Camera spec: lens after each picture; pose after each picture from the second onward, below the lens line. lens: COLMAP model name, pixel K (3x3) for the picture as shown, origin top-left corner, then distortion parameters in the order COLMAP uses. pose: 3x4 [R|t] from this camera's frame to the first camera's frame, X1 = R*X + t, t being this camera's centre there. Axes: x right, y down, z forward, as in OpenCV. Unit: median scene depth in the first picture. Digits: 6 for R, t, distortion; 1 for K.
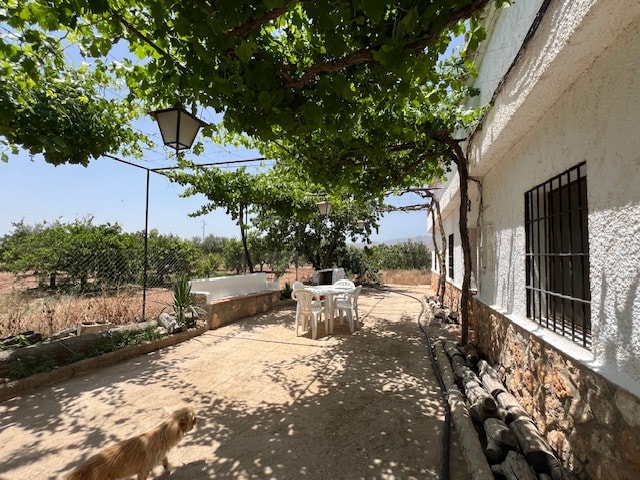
lens RADIAL K [[276.7, 0, 320.5], [0, 276.7, 243.1], [0, 0, 1]] dist [-0.002770, -0.000202]
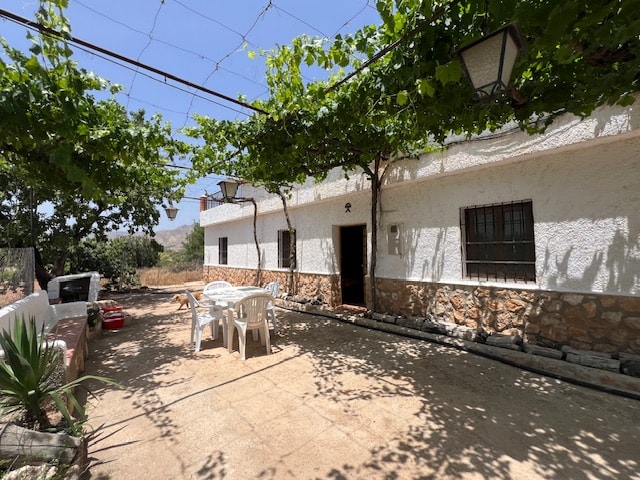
lens RADIAL K [[273.9, 0, 320.0], [0, 273.9, 240.0], [0, 0, 1]] dist [-0.001640, -0.000022]
pose [[0.500651, 0.008154, 0.865611, -0.771887], [-0.010844, 0.999936, -0.003148, 0.022609], [-0.865581, -0.007811, 0.500707, 0.581957]]
